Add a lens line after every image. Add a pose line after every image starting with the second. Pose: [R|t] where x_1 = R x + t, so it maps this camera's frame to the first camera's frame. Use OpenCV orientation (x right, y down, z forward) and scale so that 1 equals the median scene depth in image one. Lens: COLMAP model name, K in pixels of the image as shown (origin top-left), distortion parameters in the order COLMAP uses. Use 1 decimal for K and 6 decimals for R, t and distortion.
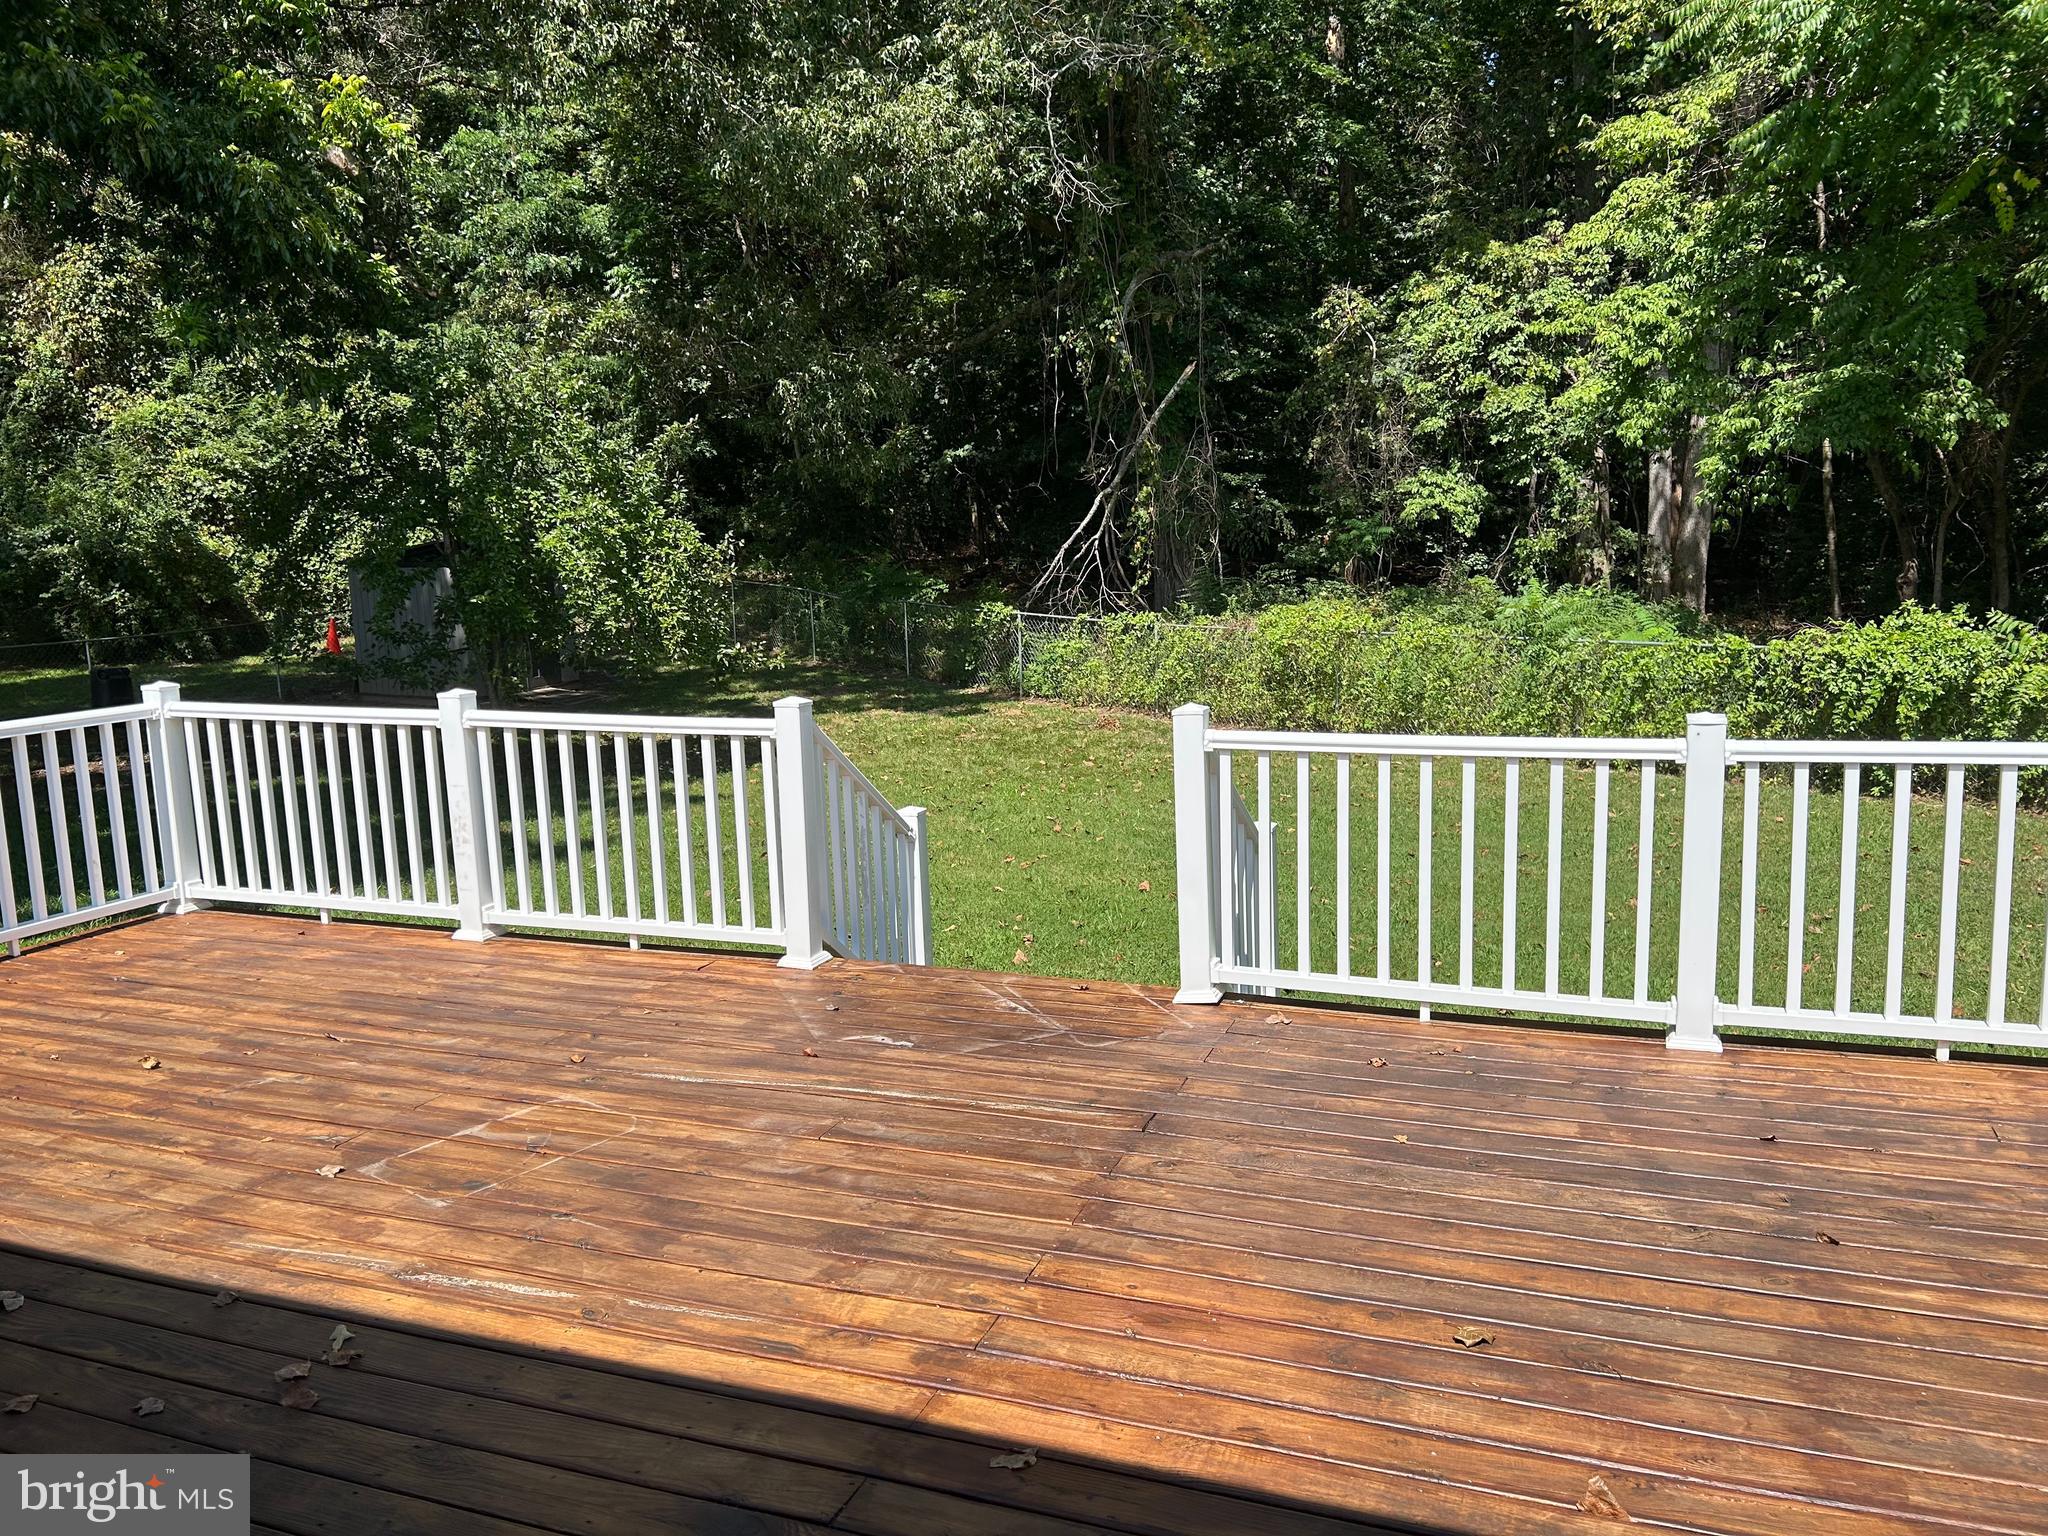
lens RADIAL K [[1540.5, 0, 1023.4], [0, 1540.5, 770.2], [0, 0, 1]] dist [0.036874, -0.012249]
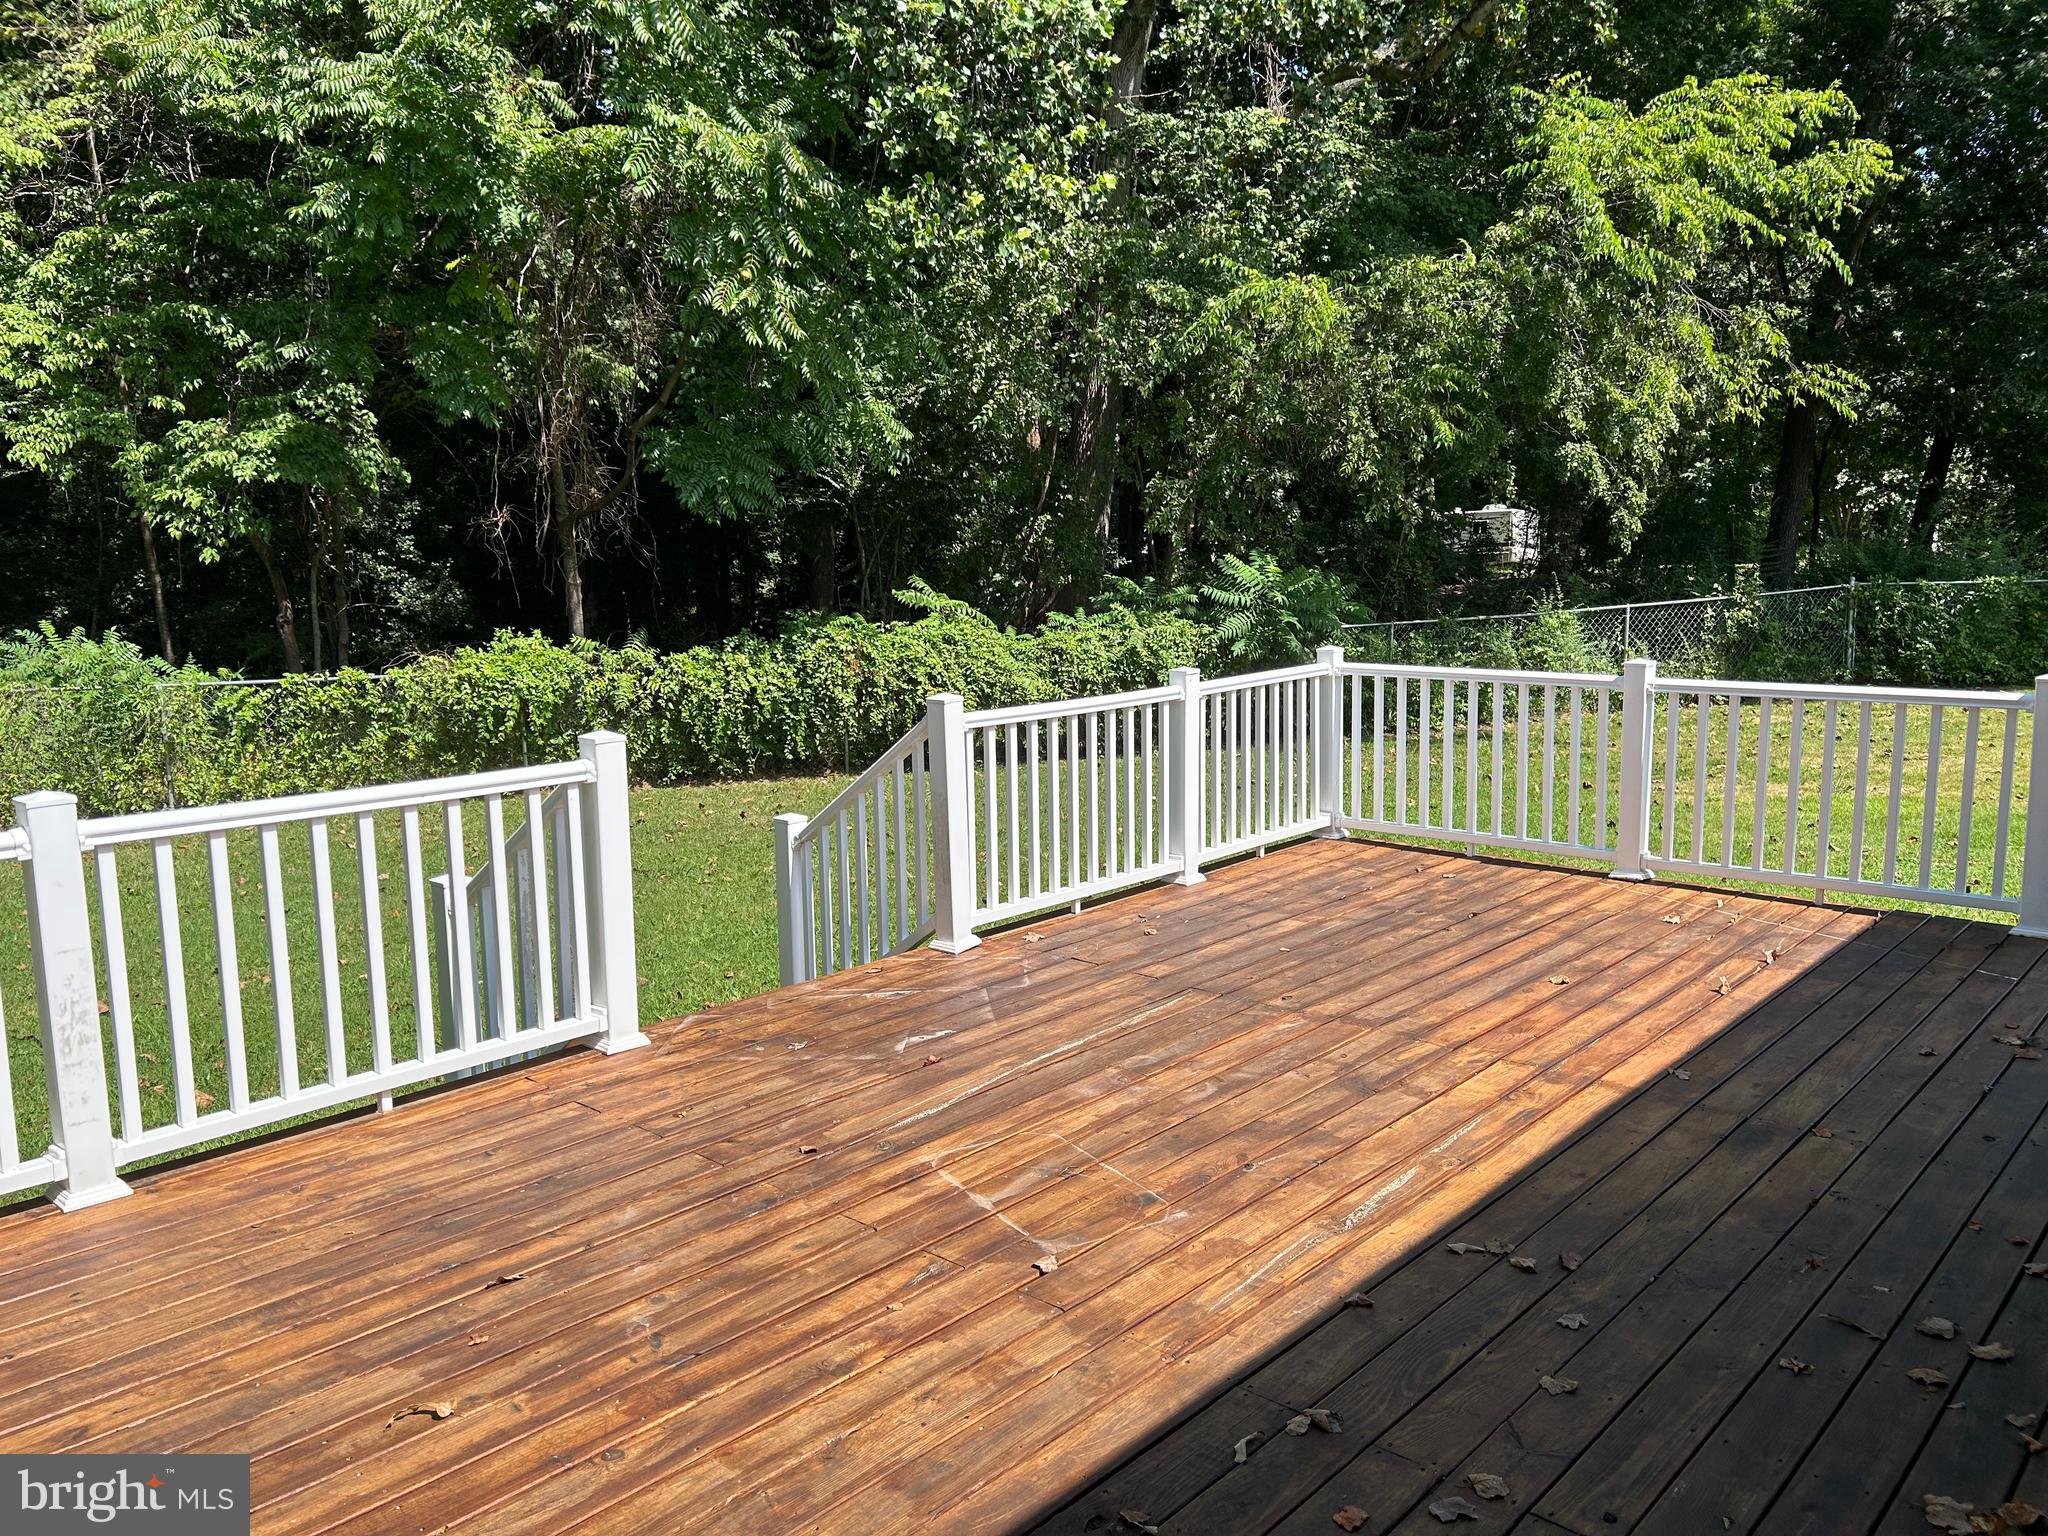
lens RADIAL K [[1540.5, 0, 1022.2], [0, 1540.5, 764.4], [0, 0, 1]] dist [0.036874, -0.012249]
pose [[0.355245, -0.104045, 0.928965, -1.026100], [0.152661, 0.986901, 0.052155, -0.043706], [-0.922223, 0.123289, 0.366475, 0.584097]]
